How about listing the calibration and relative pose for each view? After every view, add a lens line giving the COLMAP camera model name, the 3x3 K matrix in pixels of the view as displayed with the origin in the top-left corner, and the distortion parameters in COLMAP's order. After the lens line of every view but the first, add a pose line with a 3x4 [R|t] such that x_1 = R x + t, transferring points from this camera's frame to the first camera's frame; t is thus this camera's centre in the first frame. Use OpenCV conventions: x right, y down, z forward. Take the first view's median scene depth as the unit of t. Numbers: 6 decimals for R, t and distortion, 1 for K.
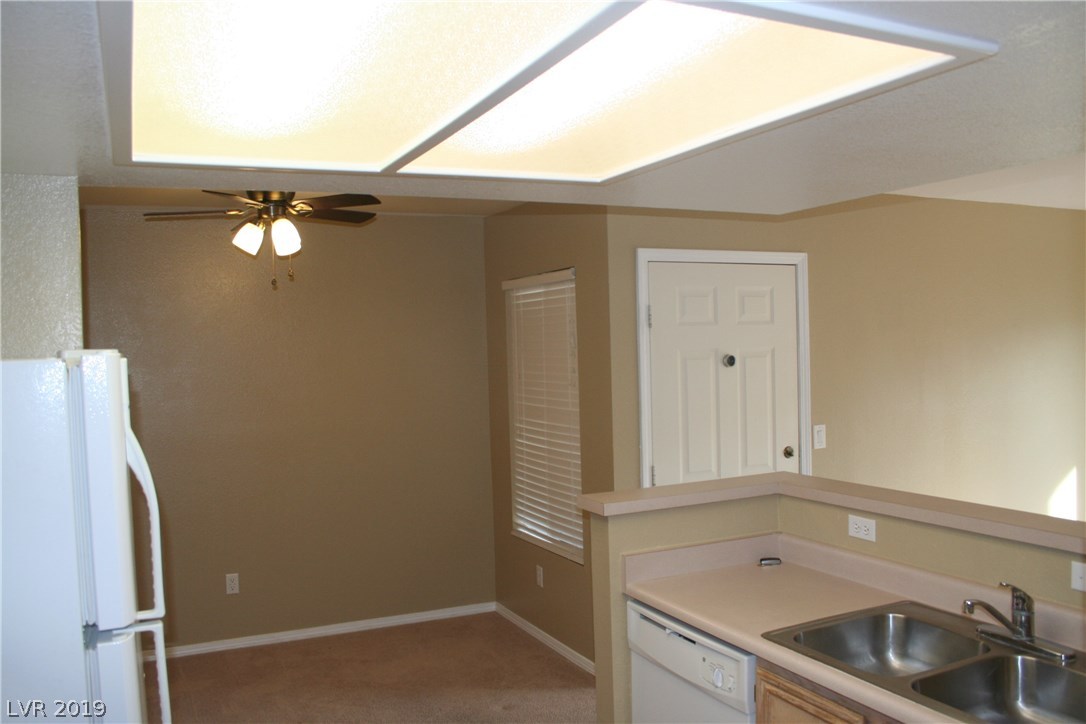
lens RADIAL K [[887.8, 0, 559.9], [0, 887.8, 363.4], [0, 0, 1]] dist [-0.142425, 0.122922]
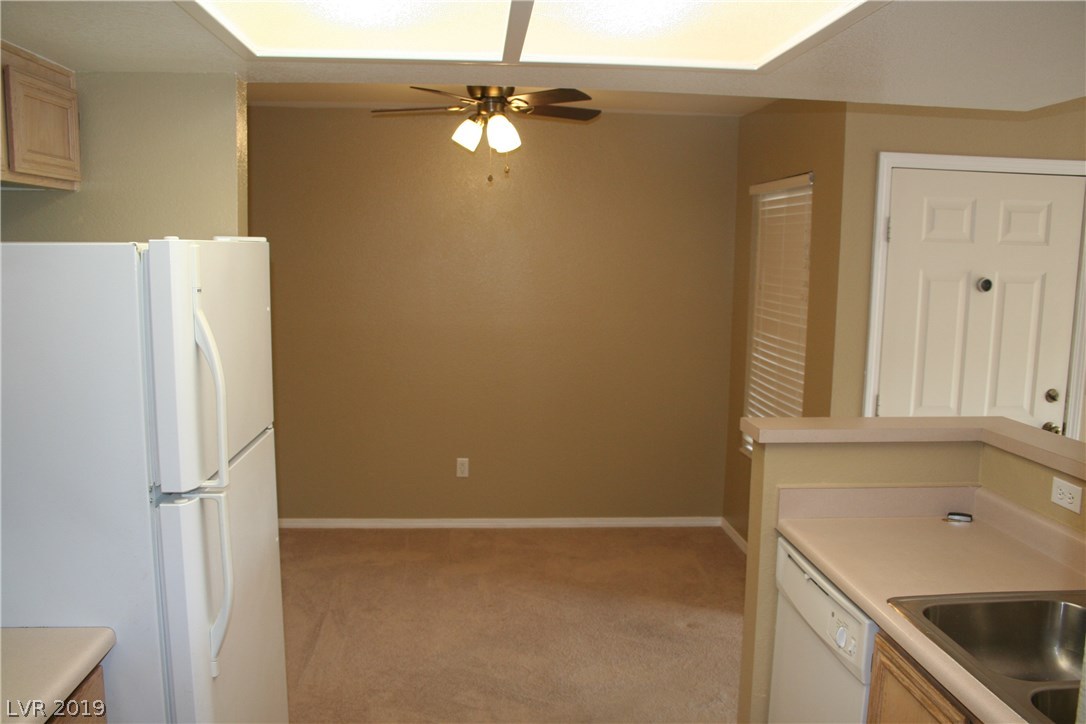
lens RADIAL K [[887.8, 0, 559.9], [0, 887.8, 363.4], [0, 0, 1]] dist [-0.142425, 0.122922]
pose [[0.936775, 0.088870, -0.338460, 0.112561], [-0.052645, 0.991997, 0.114762, -0.002290], [0.345950, -0.089688, 0.933956, 0.057811]]
